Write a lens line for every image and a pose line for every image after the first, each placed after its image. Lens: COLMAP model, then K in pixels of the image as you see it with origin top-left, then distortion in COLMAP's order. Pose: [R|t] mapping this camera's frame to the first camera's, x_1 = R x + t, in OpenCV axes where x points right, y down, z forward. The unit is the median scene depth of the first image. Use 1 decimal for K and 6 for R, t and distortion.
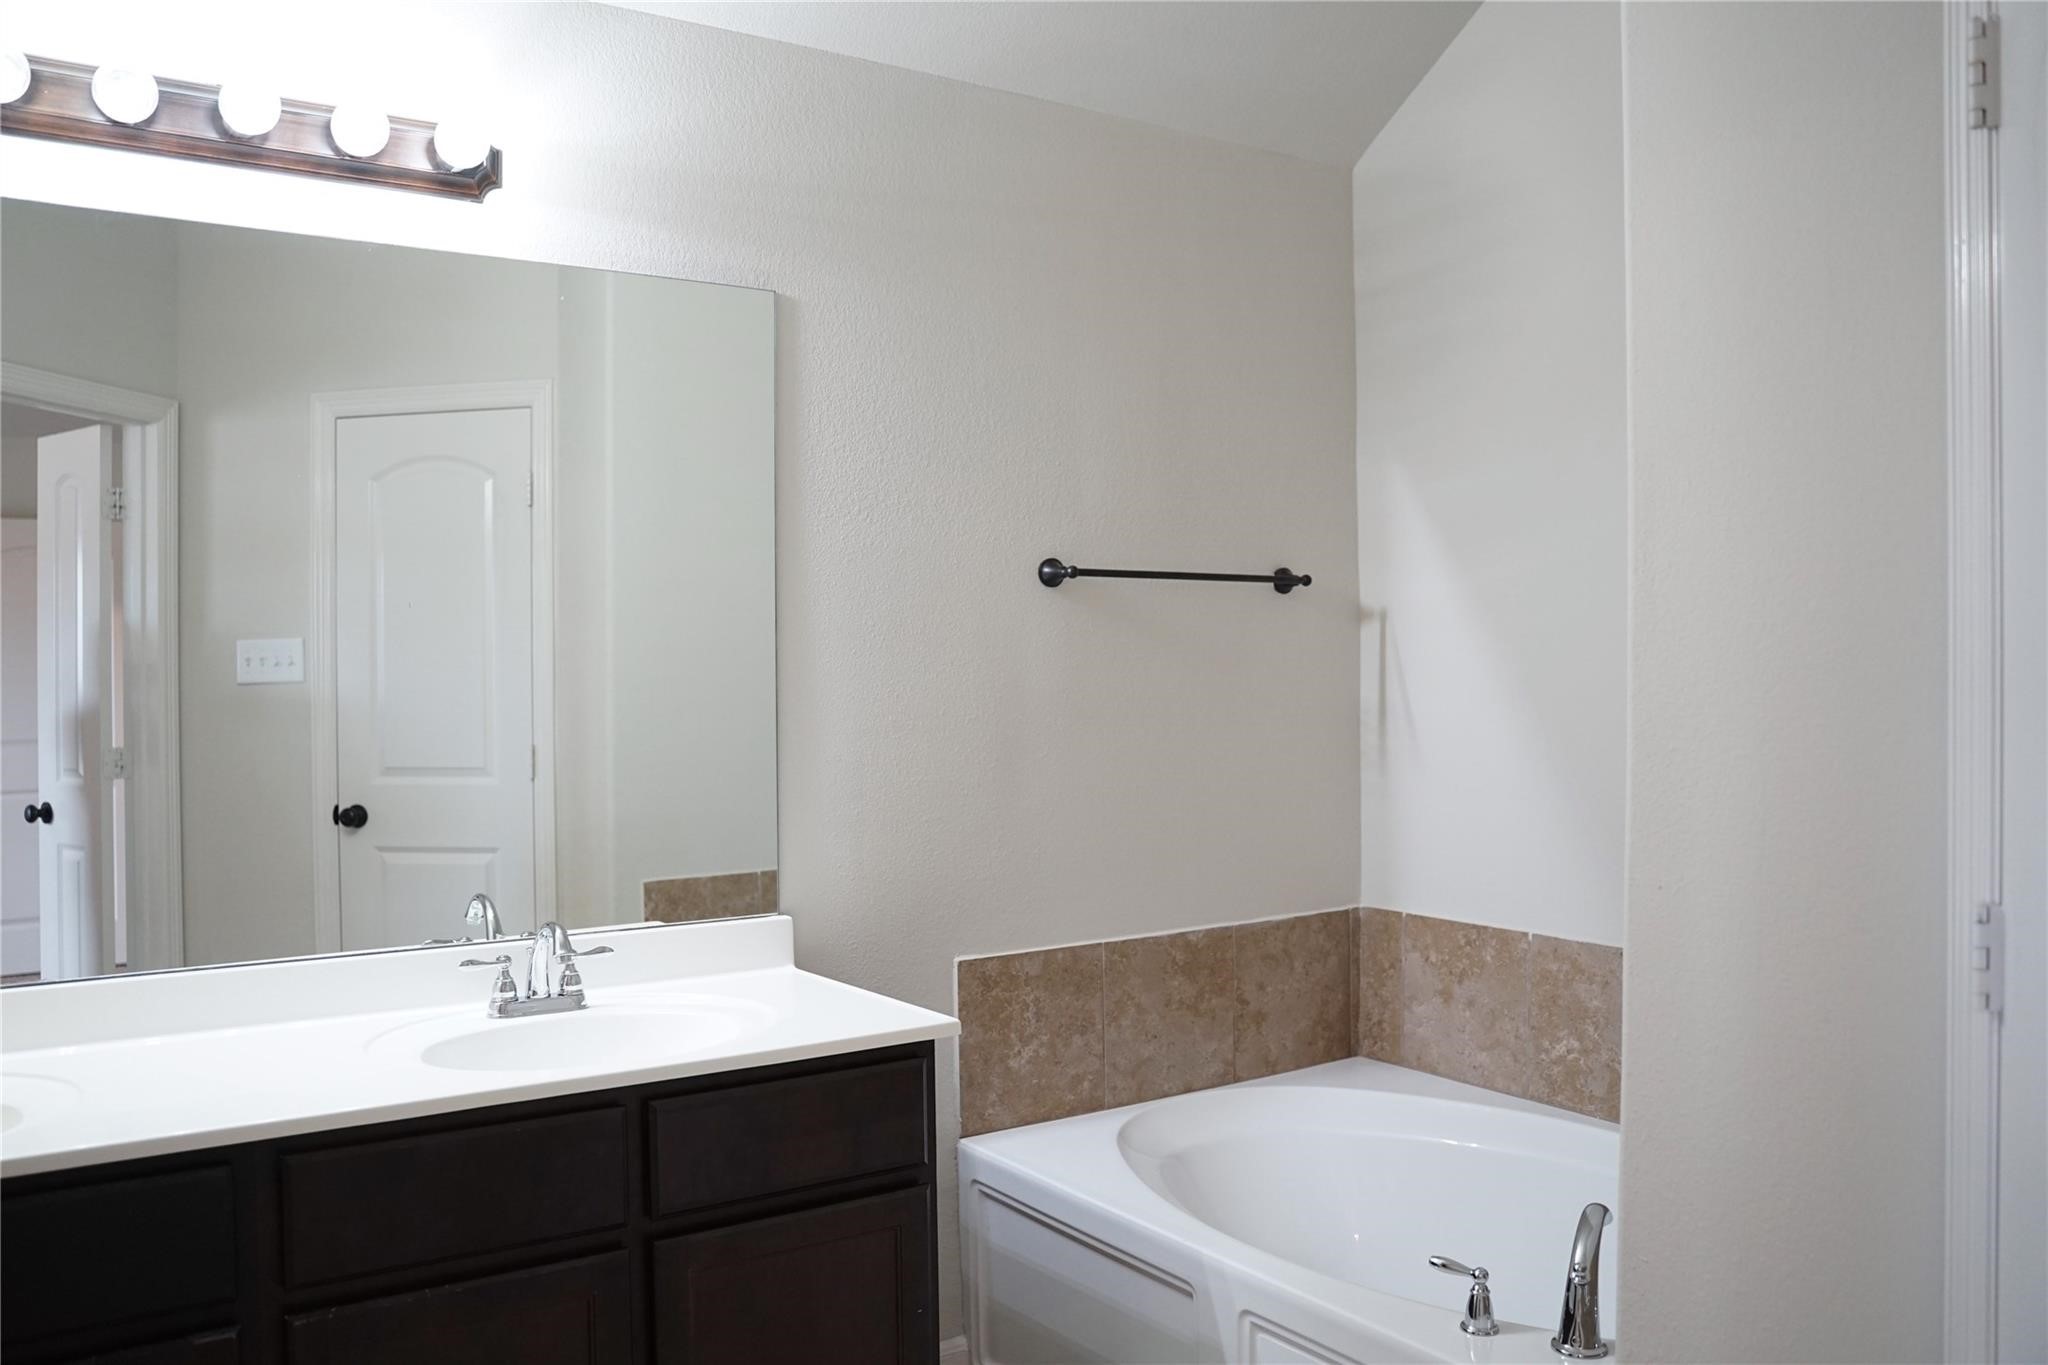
lens RADIAL K [[1701.8, 0, 1172.2], [0, 1701.8, 662.2], [0, 0, 1]] dist [-0.108672, 0.151104]
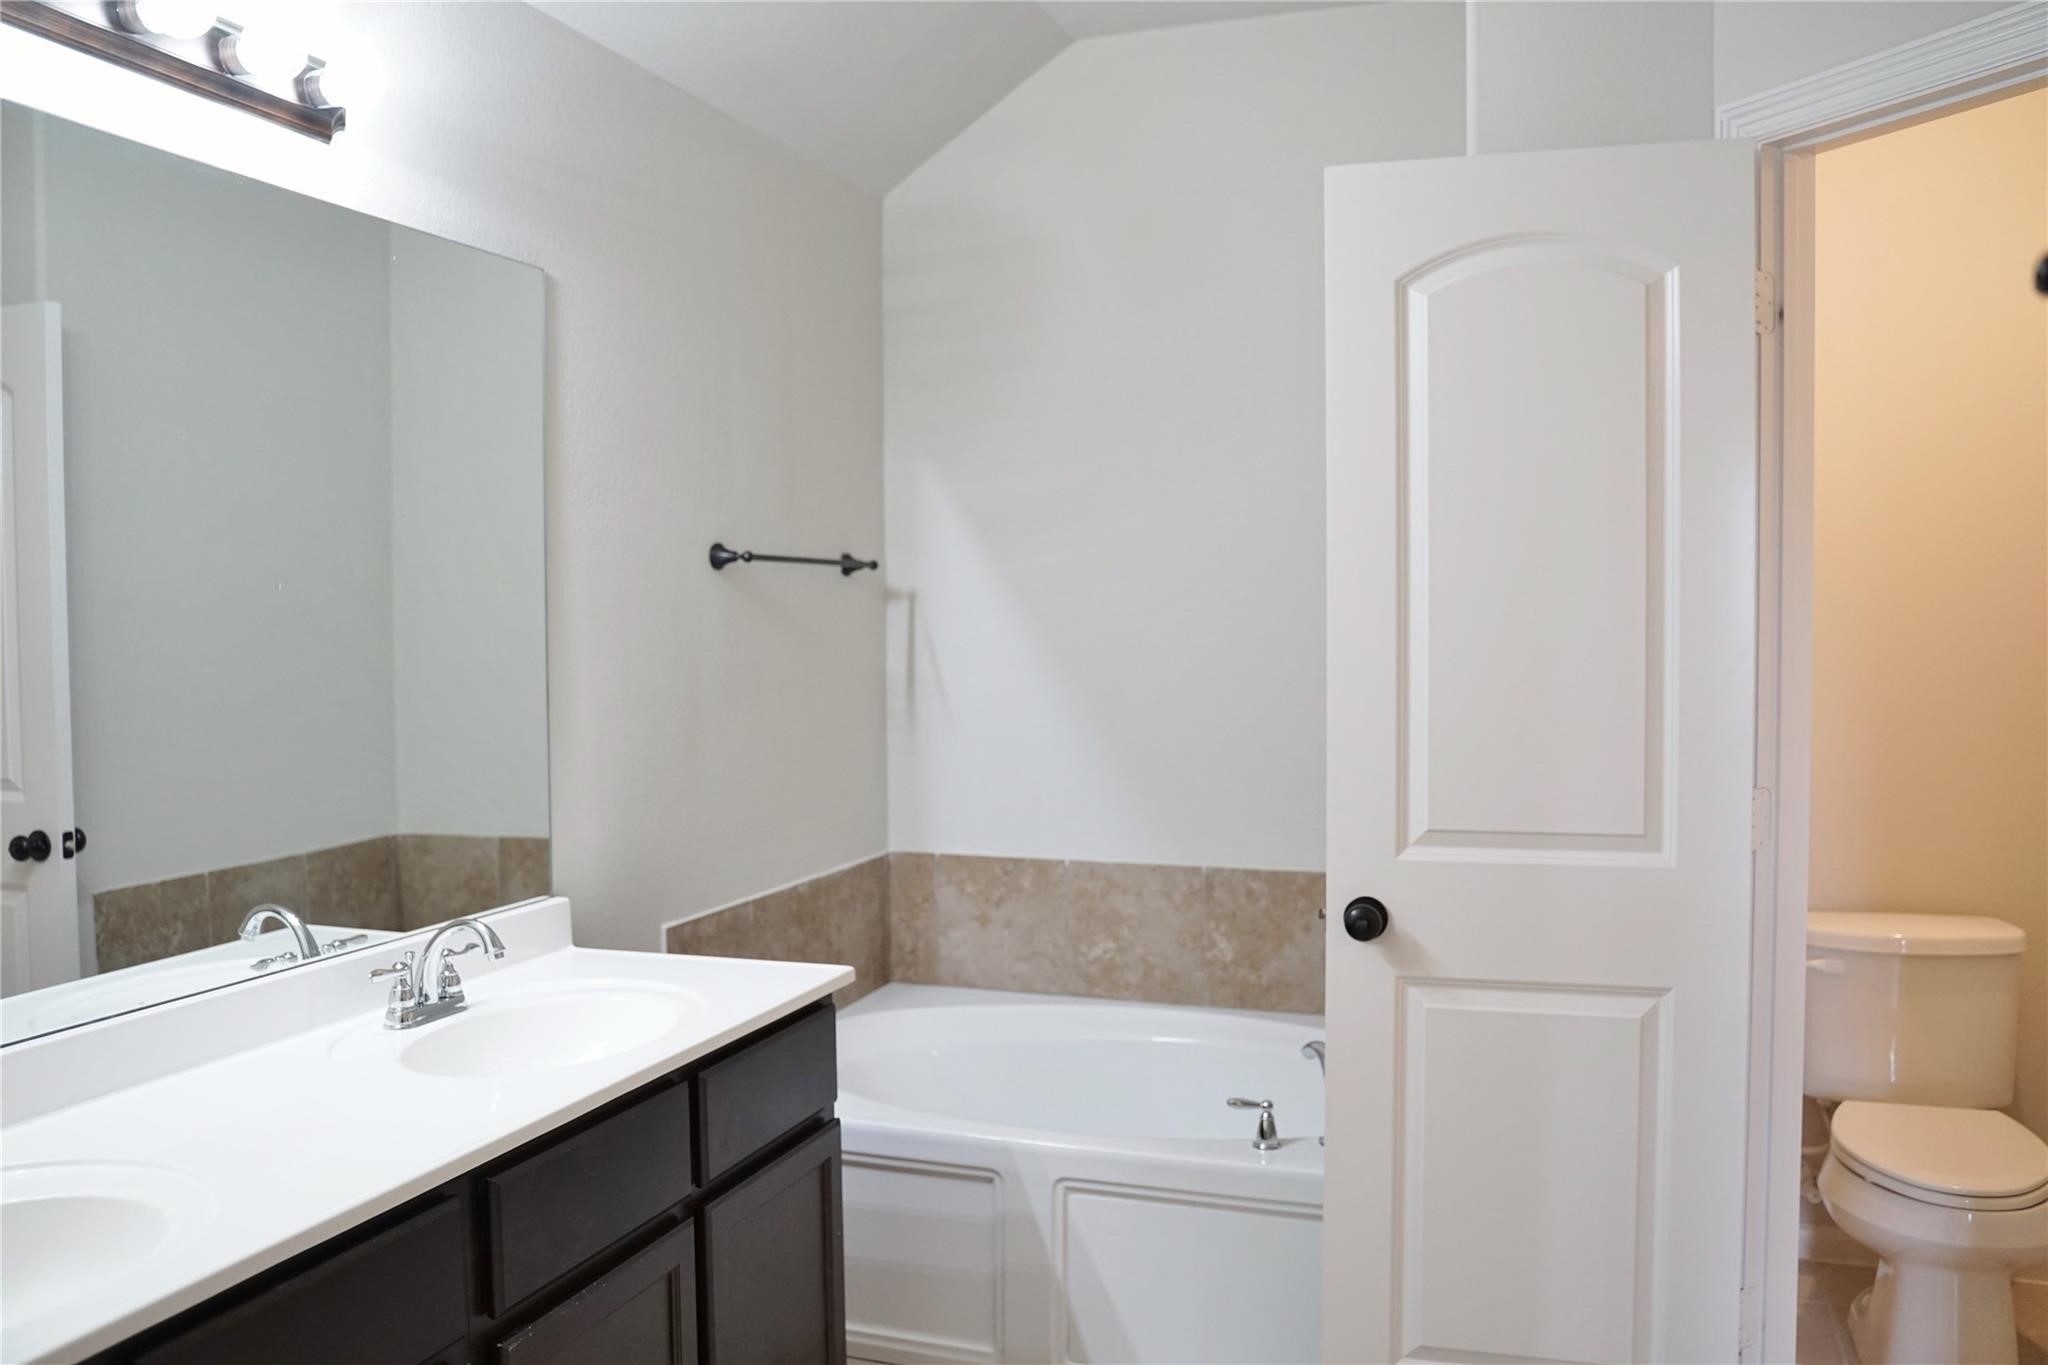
lens RADIAL K [[1672.1, 0, 1024.0], [0, 1672.1, 682.5], [0, 0, 1]] dist [-0.118472, 0.099686]
pose [[0.820627, -0.024692, 0.570931, -0.479560], [0.004370, 0.999308, 0.036939, -0.011169], [-0.571448, -0.027818, 0.820167, 0.035144]]
